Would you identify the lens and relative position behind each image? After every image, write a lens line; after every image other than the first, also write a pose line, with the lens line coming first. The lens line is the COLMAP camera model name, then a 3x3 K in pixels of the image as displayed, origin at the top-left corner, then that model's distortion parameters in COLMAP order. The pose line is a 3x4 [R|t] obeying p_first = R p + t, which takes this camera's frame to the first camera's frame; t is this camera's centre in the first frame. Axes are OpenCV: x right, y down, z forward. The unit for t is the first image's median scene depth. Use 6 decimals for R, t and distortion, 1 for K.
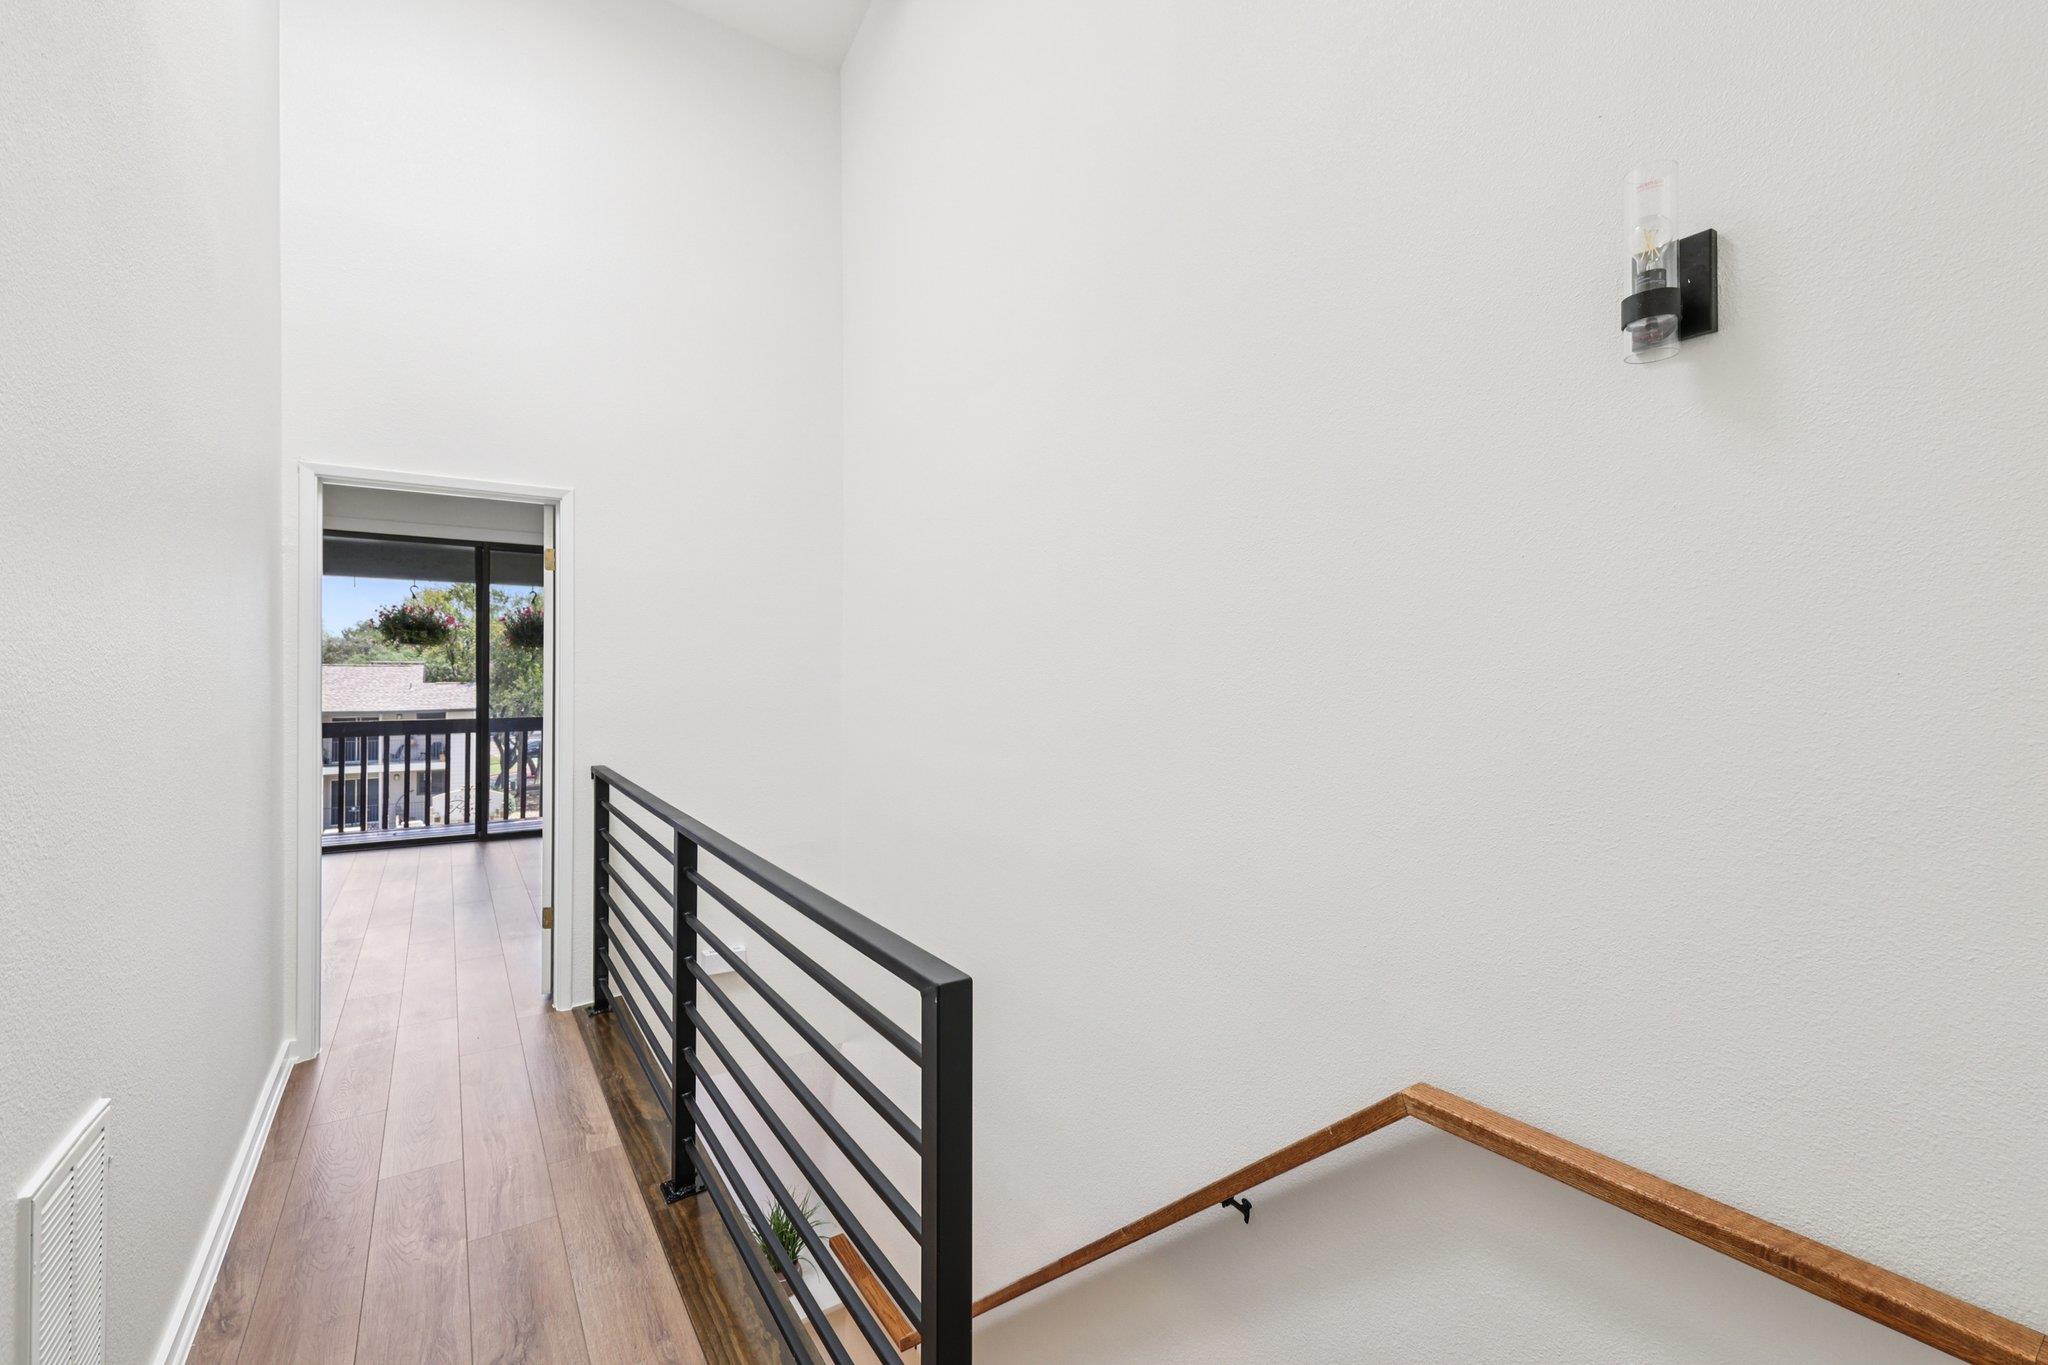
lens RADIAL K [[877.9, 0, 1018.0], [0, 877.9, 684.7], [0, 0, 1]] dist [0.002714, 0.000531]
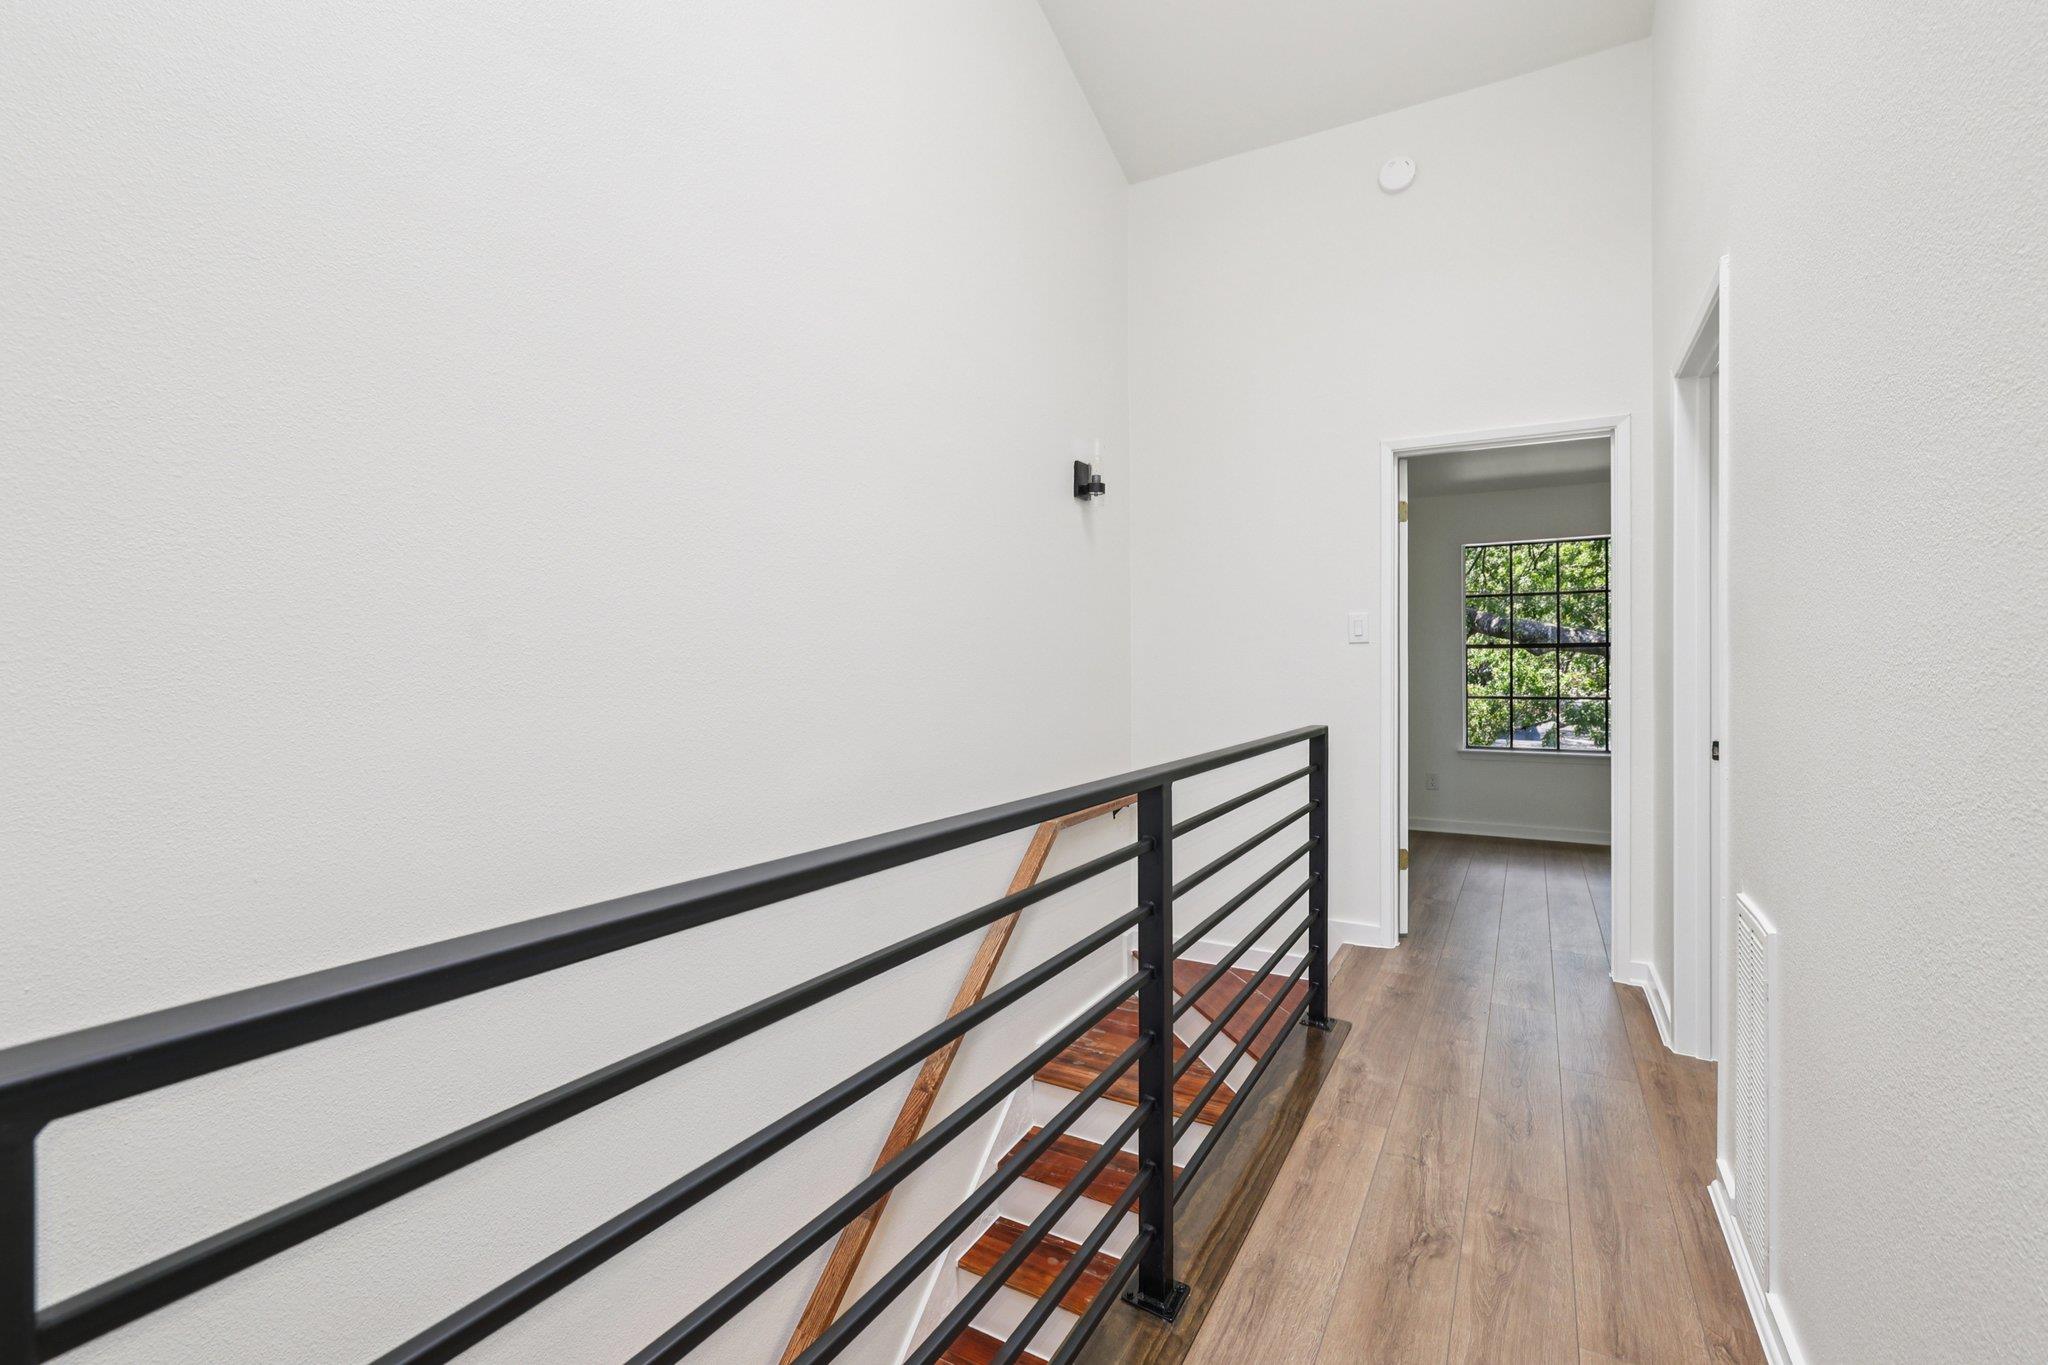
lens RADIAL K [[877.9, 0, 1018.0], [0, 877.9, 684.7], [0, 0, 1]] dist [0.002714, 0.000531]
pose [[-0.440819, -0.028366, 0.897148, -1.137112], [0.004980, 0.999408, 0.034046, 0.064882], [-0.897582, 0.019476, -0.440416, 1.671448]]
